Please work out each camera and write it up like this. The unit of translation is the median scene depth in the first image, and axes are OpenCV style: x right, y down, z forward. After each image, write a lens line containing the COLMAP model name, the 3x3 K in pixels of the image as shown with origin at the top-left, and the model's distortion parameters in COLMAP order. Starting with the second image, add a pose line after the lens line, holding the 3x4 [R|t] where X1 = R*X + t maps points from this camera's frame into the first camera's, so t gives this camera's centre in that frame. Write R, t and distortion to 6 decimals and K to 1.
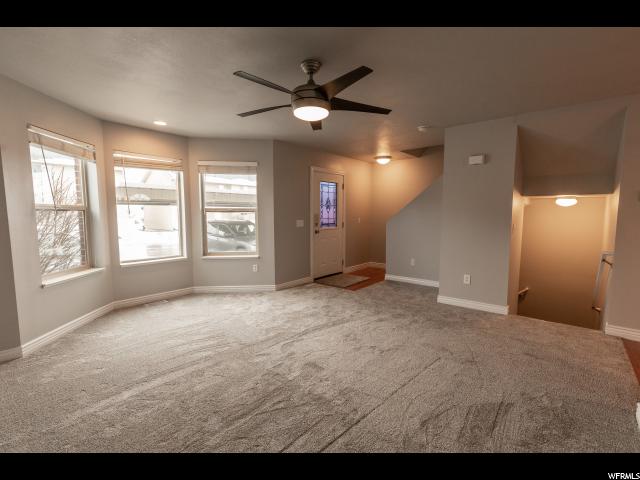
lens RADIAL K [[287.0, 0, 322.9], [0, 287.0, 240.8], [0, 0, 1]] dist [0.002821, -0.000153]
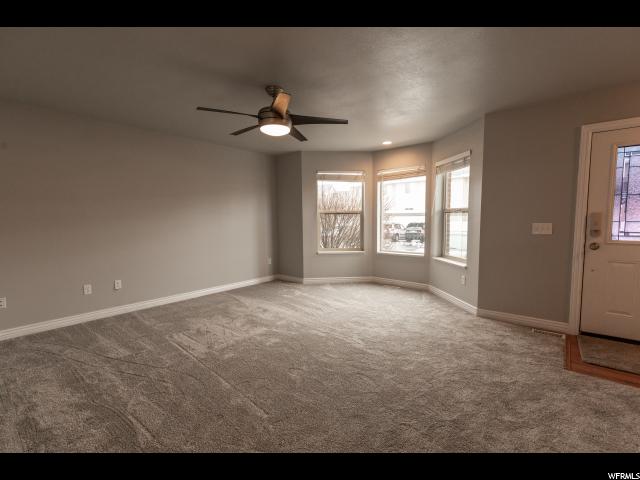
lens RADIAL K [[287.0, 0, 323.0], [0, 287.0, 239.2], [0, 0, 1]] dist [0.002821, -0.000153]
pose [[0.051688, 0.075139, -0.995833, 0.581509], [-0.086178, 0.993781, 0.070511, -0.046289], [0.994938, 0.082174, 0.057842, 0.565735]]
